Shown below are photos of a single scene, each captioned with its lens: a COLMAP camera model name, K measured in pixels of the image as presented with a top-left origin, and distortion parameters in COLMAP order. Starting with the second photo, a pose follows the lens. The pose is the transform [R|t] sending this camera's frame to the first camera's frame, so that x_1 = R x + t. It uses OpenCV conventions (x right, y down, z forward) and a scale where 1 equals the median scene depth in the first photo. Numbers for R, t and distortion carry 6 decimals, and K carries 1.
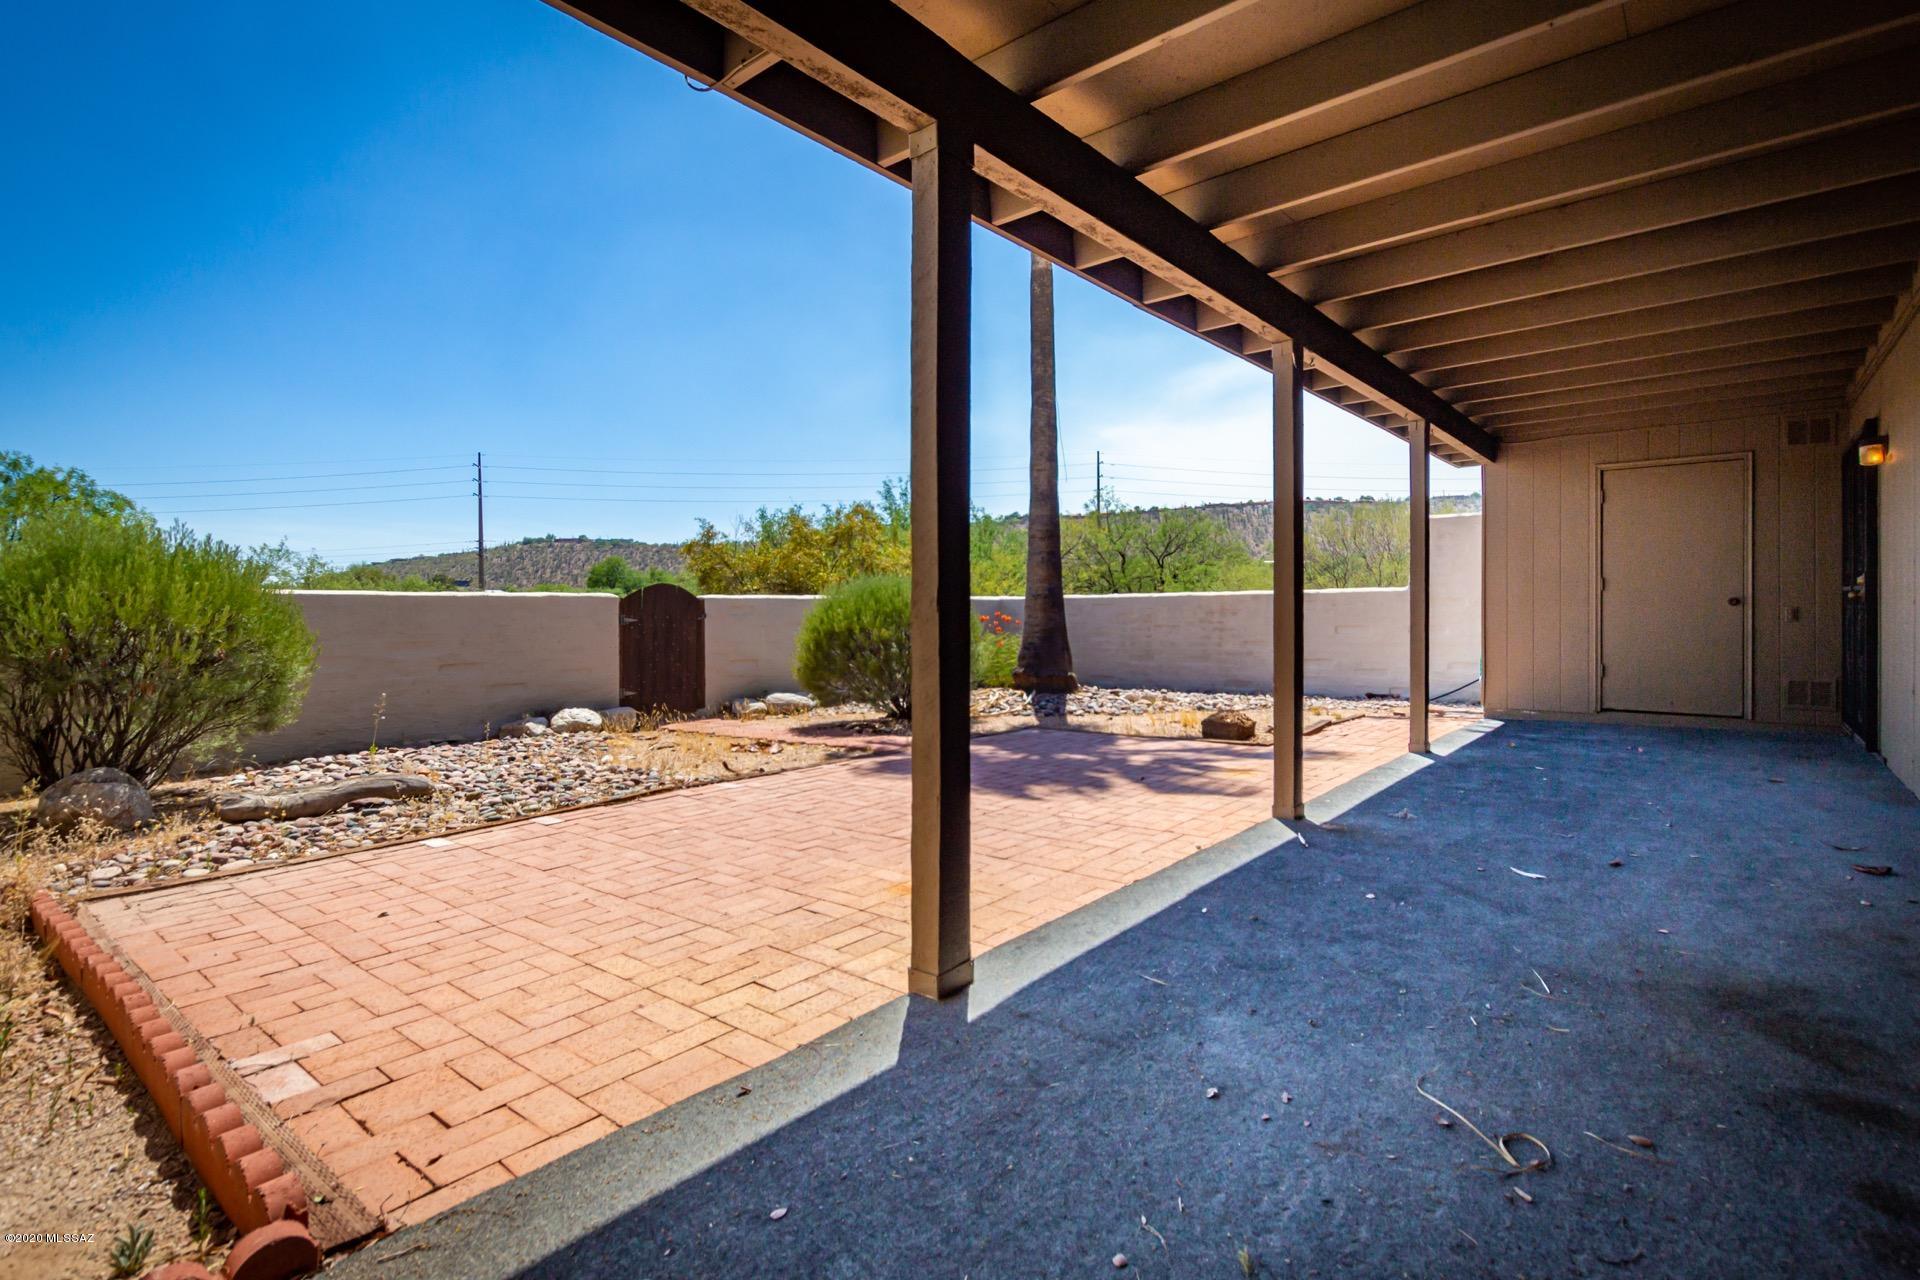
lens RADIAL K [[882.4, 0, 954.3], [0, 882.4, 632.8], [0, 0, 1]] dist [0.005886, -0.000406]
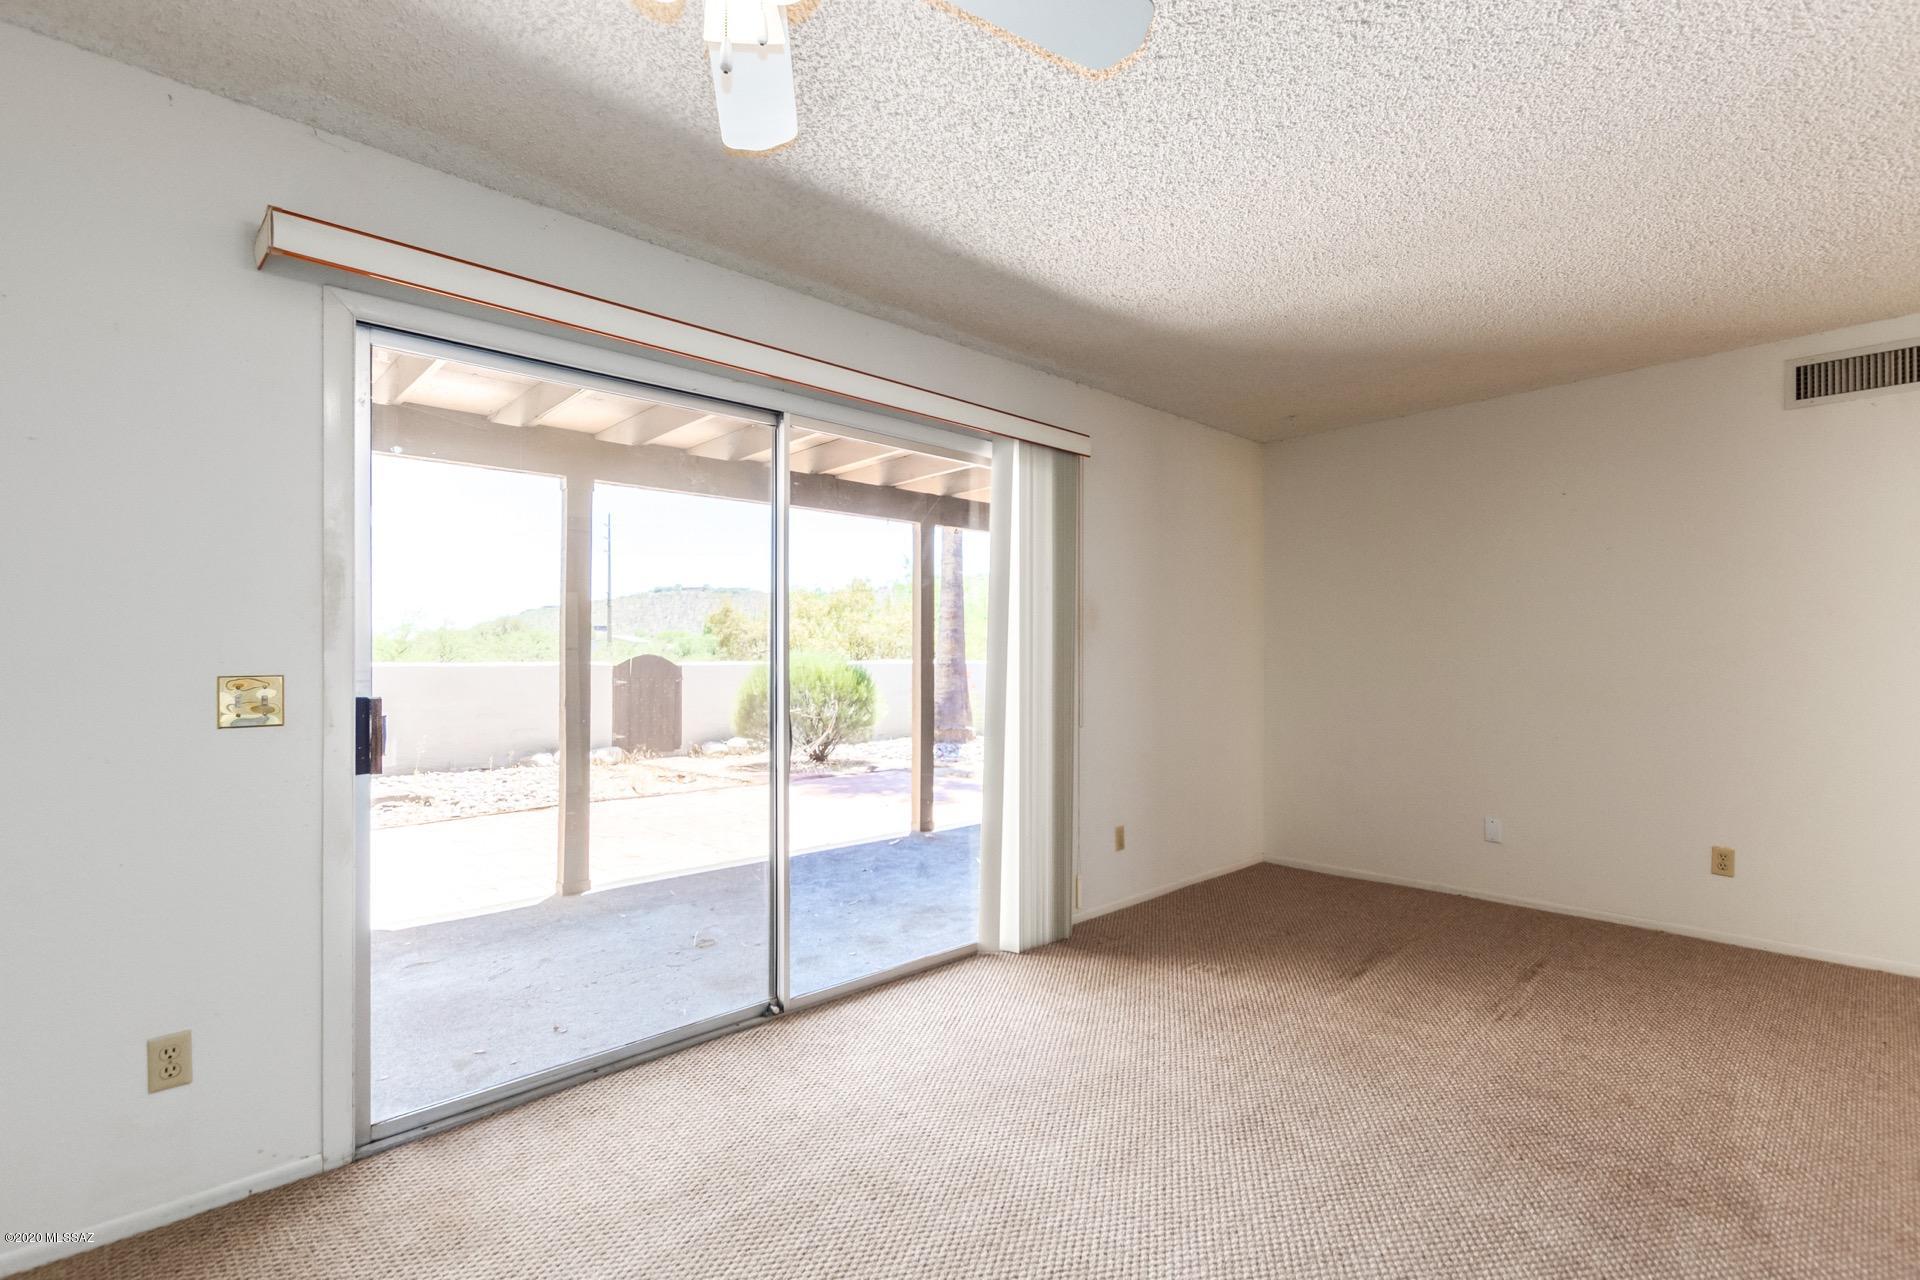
lens RADIAL K [[882.4, 0, 957.0], [0, 882.4, 645.3], [0, 0, 1]] dist [0.005886, -0.000406]
pose [[0.990250, 0.005270, -0.139198, 0.312927], [-0.009795, 0.999445, -0.031848, -0.031442], [0.138953, 0.032901, 0.989752, -0.252723]]
